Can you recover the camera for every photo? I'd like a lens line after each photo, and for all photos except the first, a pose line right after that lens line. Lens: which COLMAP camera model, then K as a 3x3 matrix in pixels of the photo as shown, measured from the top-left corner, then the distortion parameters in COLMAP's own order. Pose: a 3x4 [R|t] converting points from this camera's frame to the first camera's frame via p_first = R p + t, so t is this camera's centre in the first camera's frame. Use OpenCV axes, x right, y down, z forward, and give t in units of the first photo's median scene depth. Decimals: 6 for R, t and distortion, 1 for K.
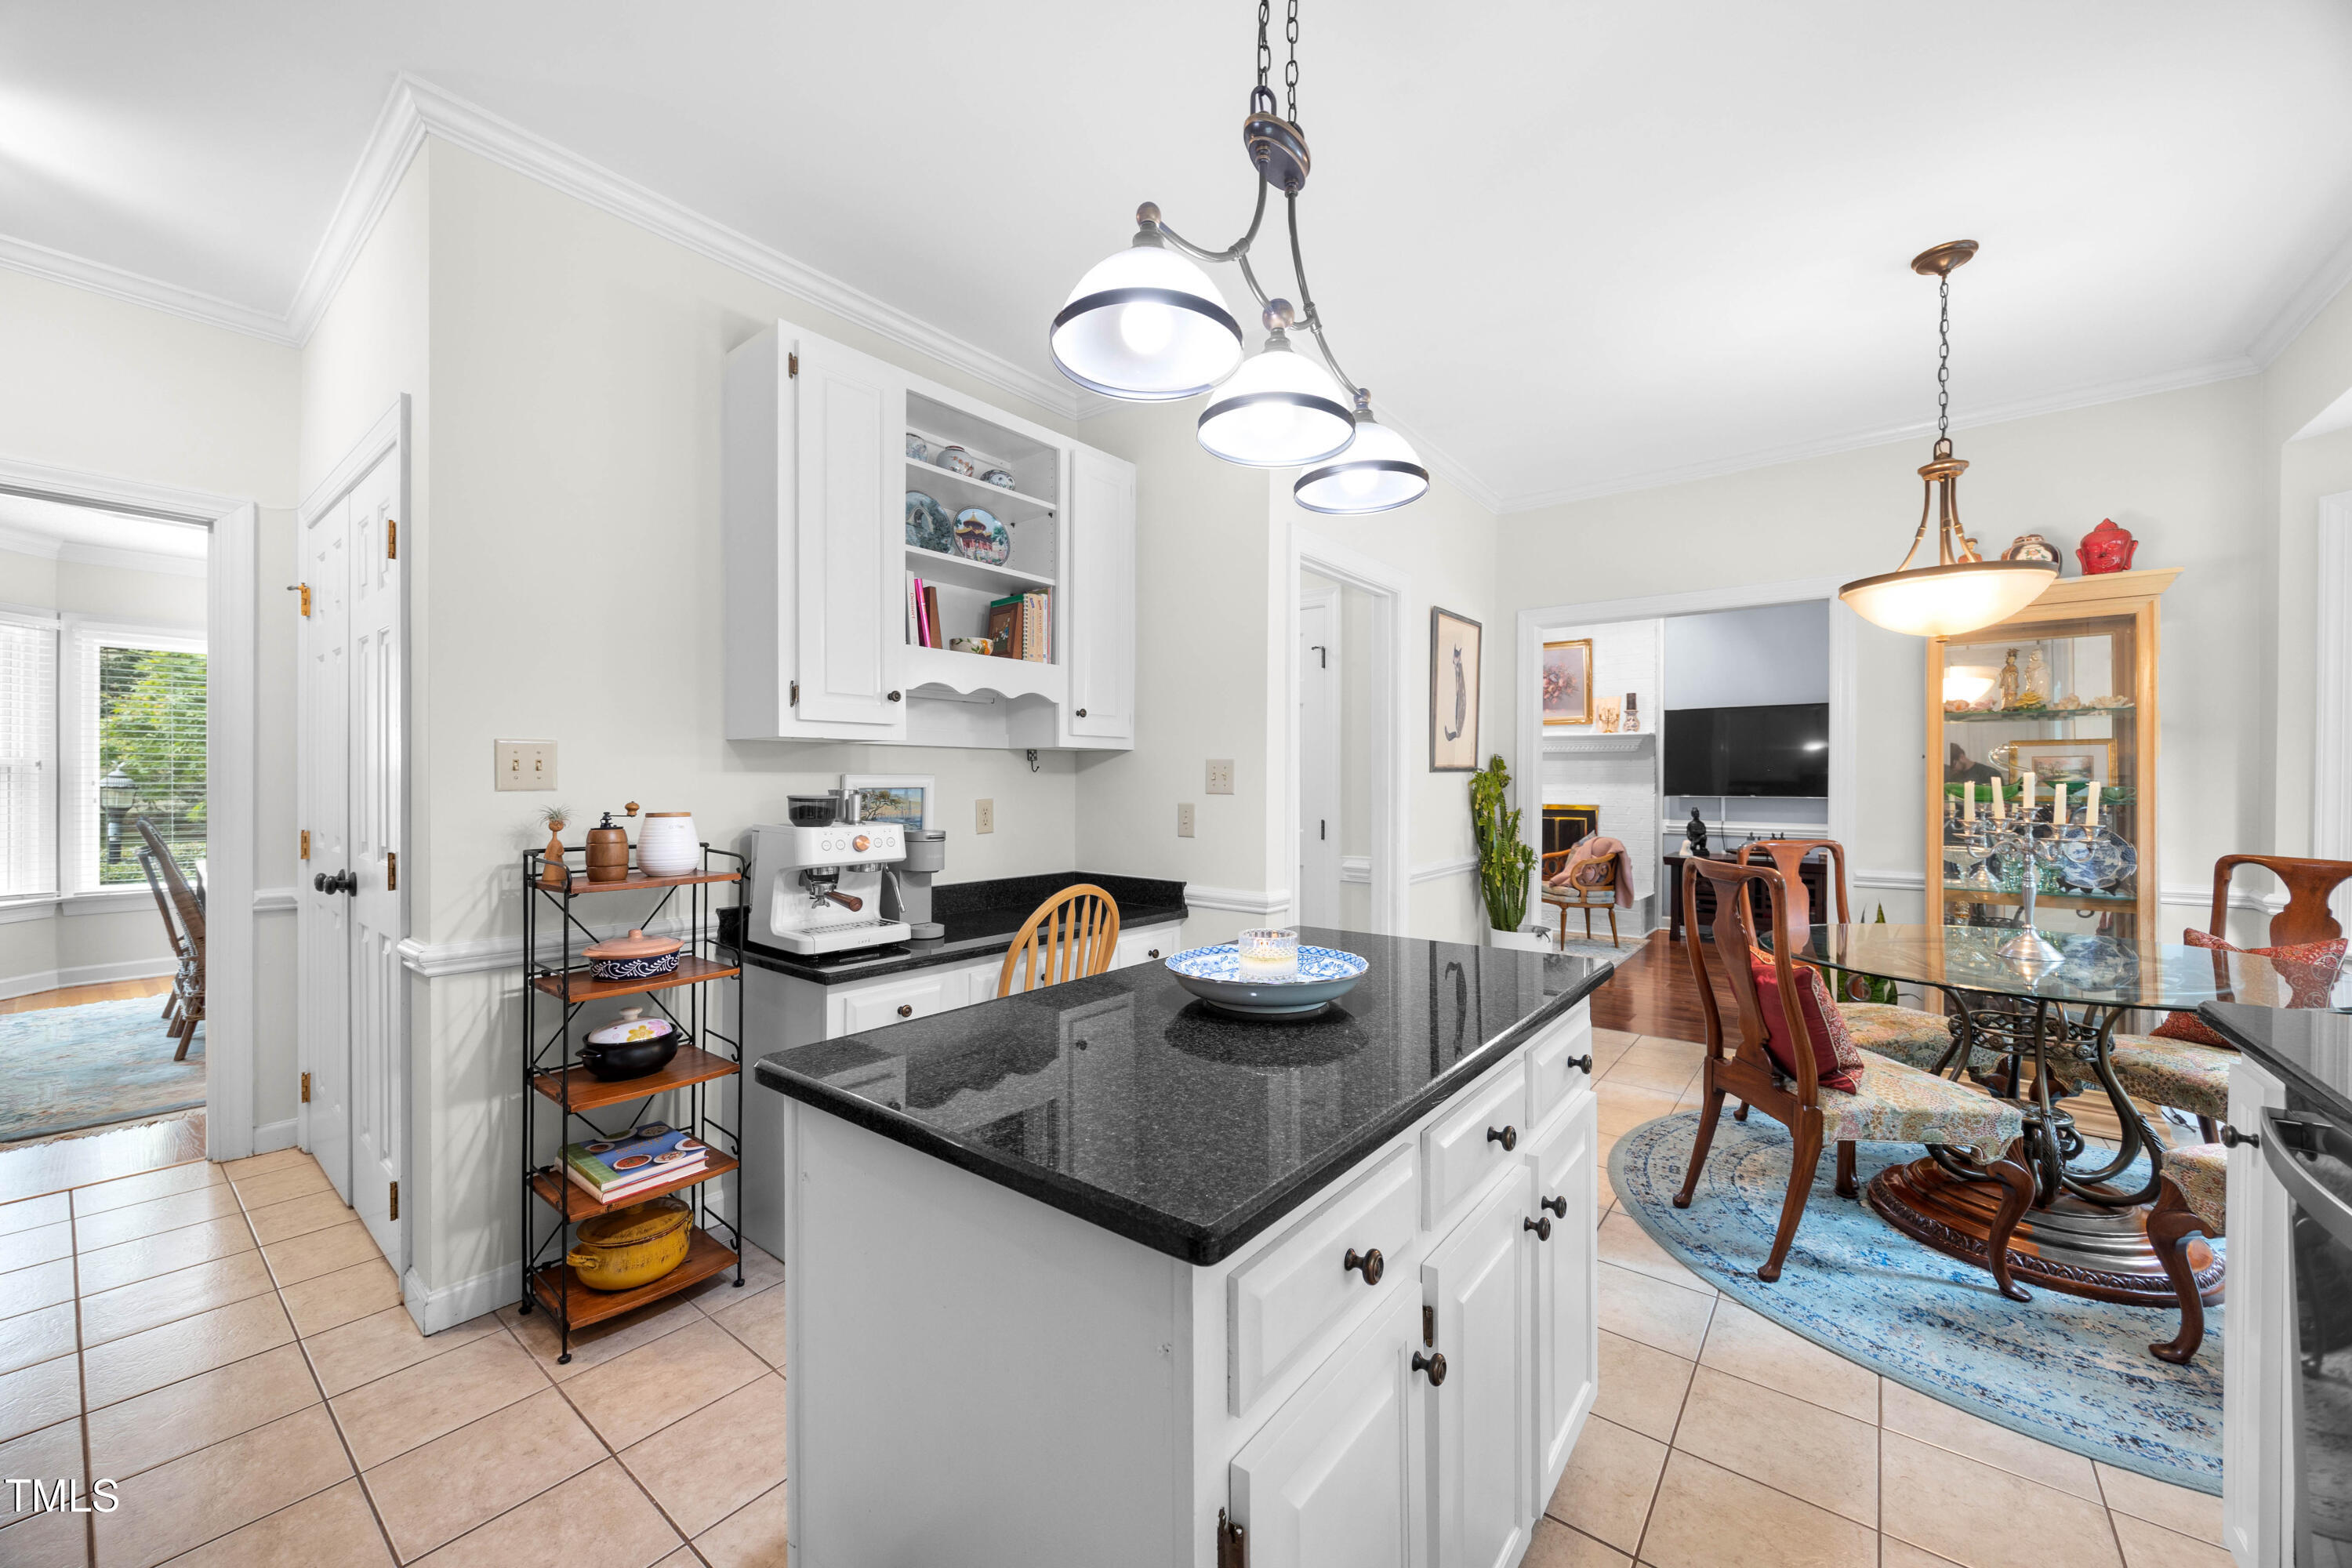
lens RADIAL K [[913.7, 0, 1155.2], [0, 913.7, 785.9], [0, 0, 1]] dist [0.002367, -0.000801]
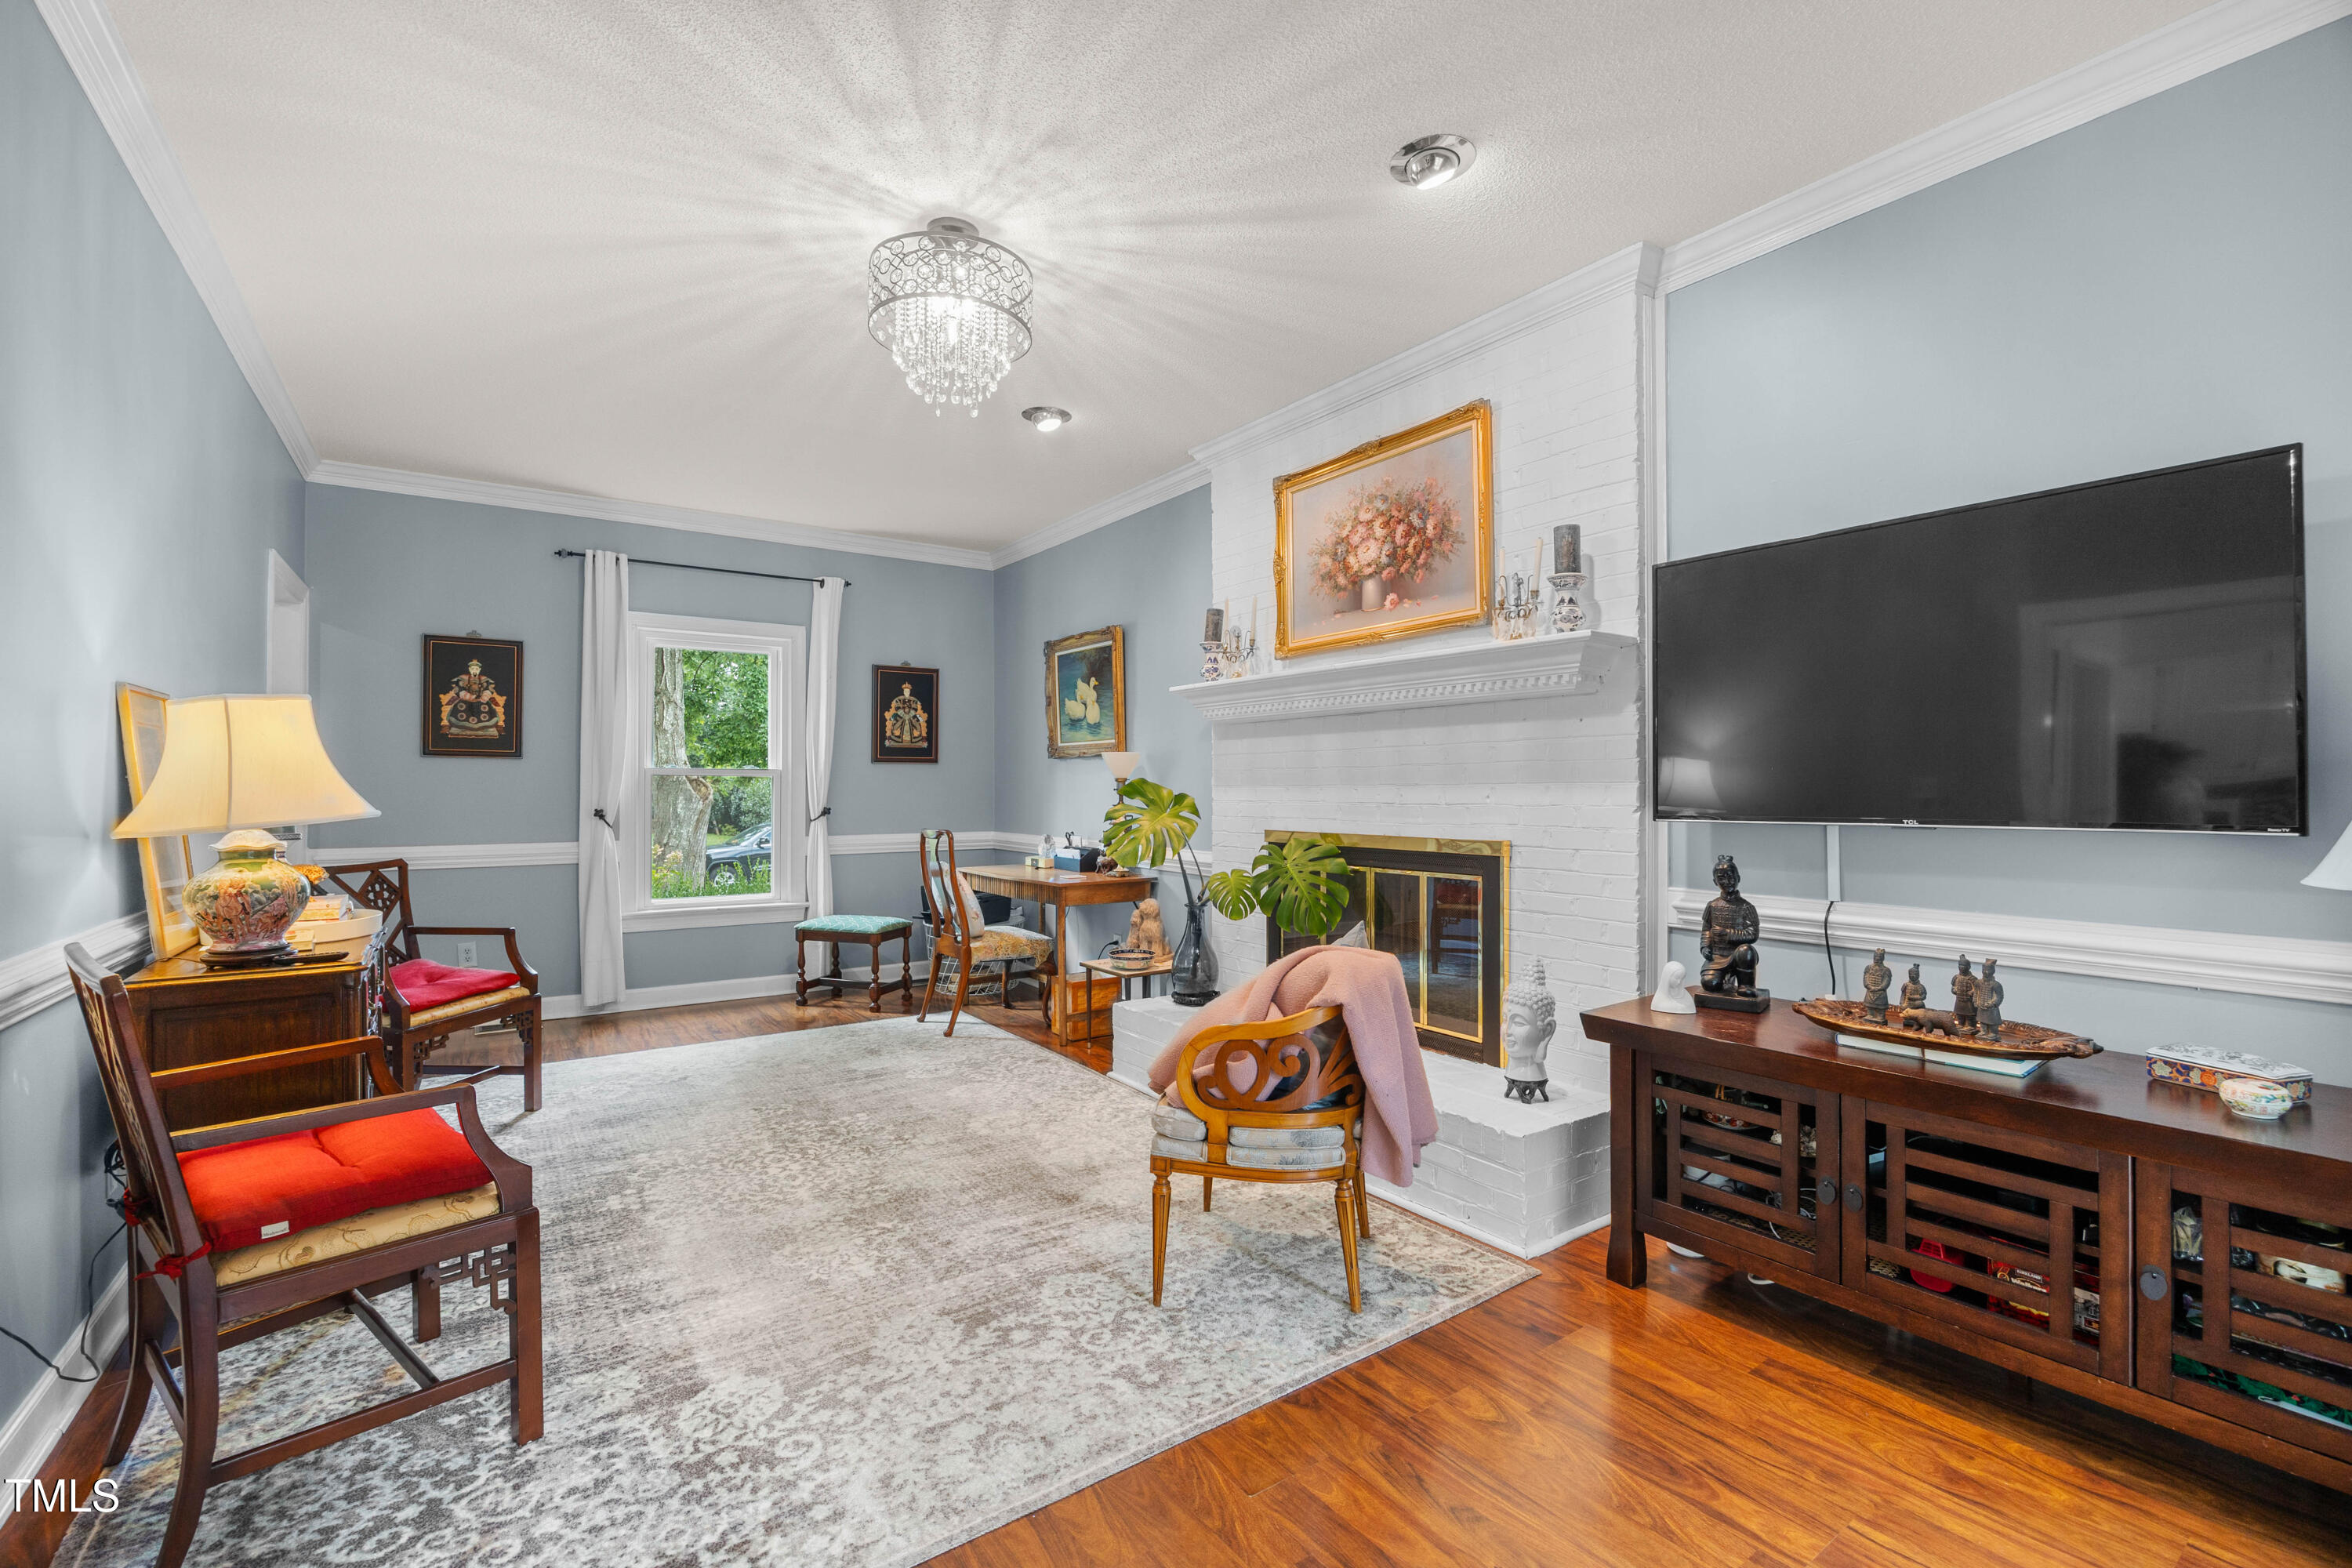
lens RADIAL K [[1007.0, 0, 1175.2], [0, 1007.0, 784.9], [0, 0, 1]] dist [-0.021790, 0.001403]
pose [[0.960245, -0.003161, -0.279140, 1.131960], [0.000498, 0.999954, -0.009610, 0.004877], [0.279158, 0.009089, 0.960202, 1.371741]]
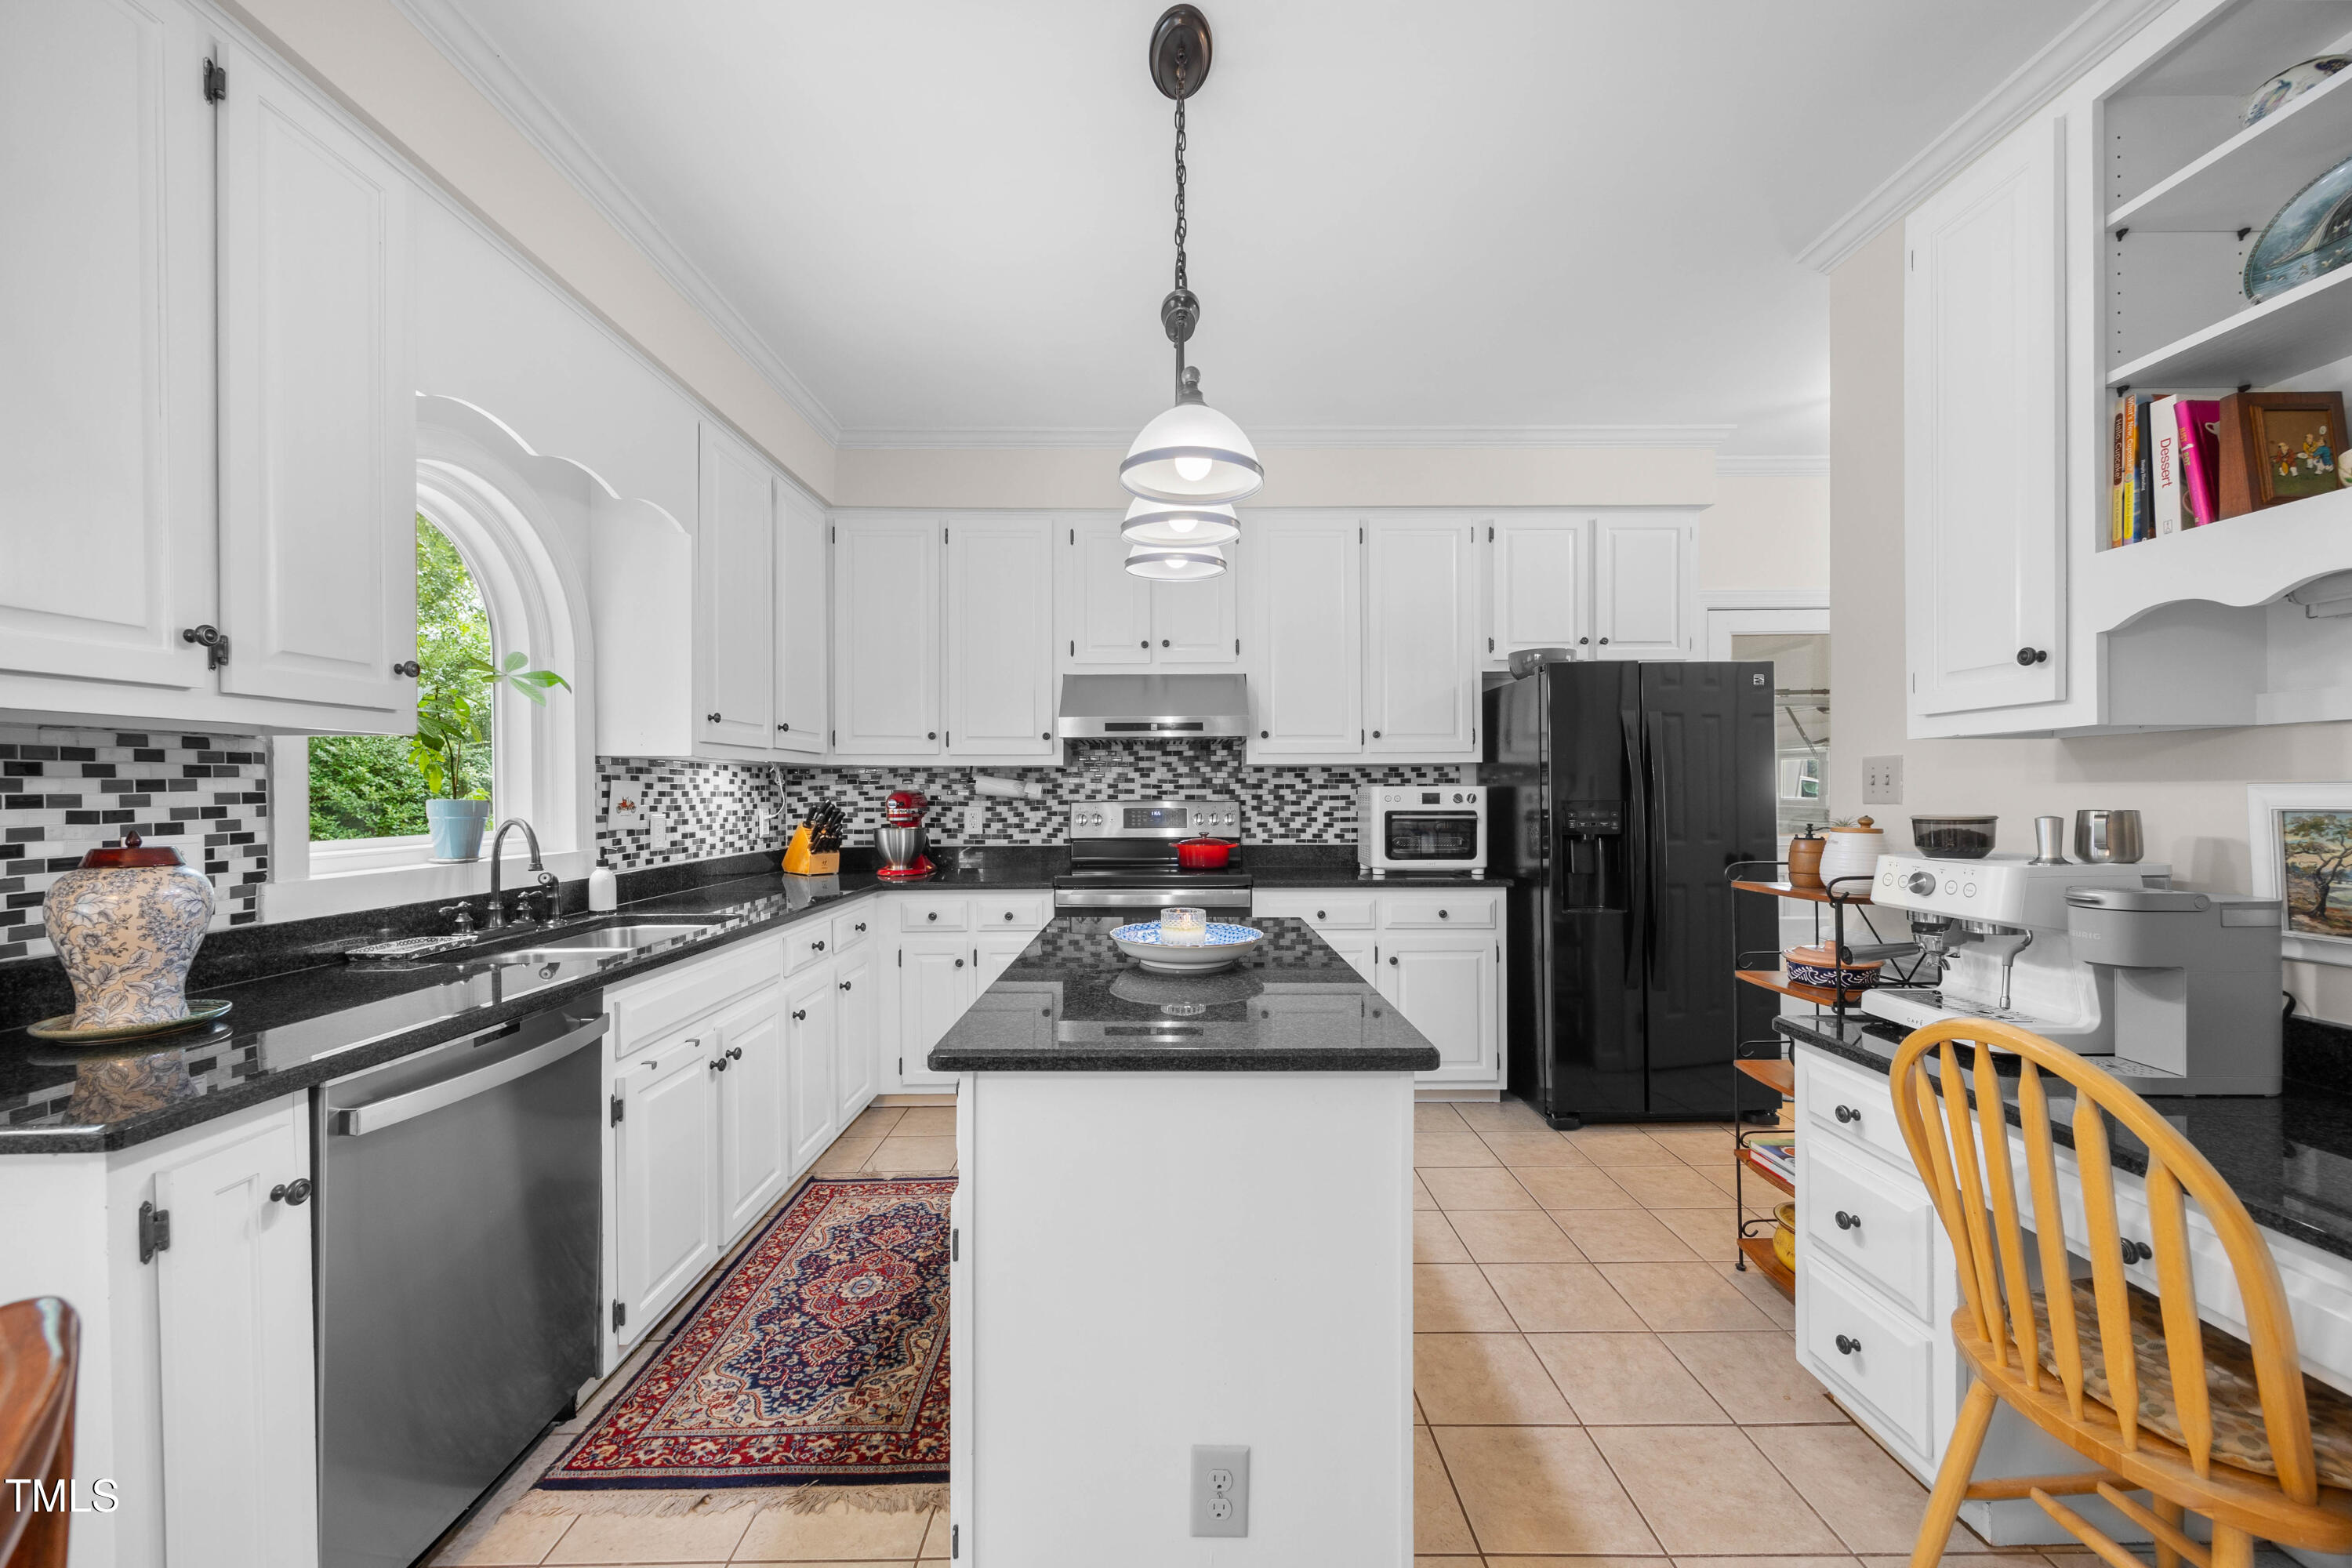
lens RADIAL K [[913.7, 0, 1179.4], [0, 913.7, 794.2], [0, 0, 1]] dist [0.002367, -0.000801]
pose [[-0.773416, 0.000781, -0.633898, 0.444226], [-0.003039, 0.999983, 0.004940, -0.006222], [0.633891, 0.005747, -0.773401, 0.918336]]
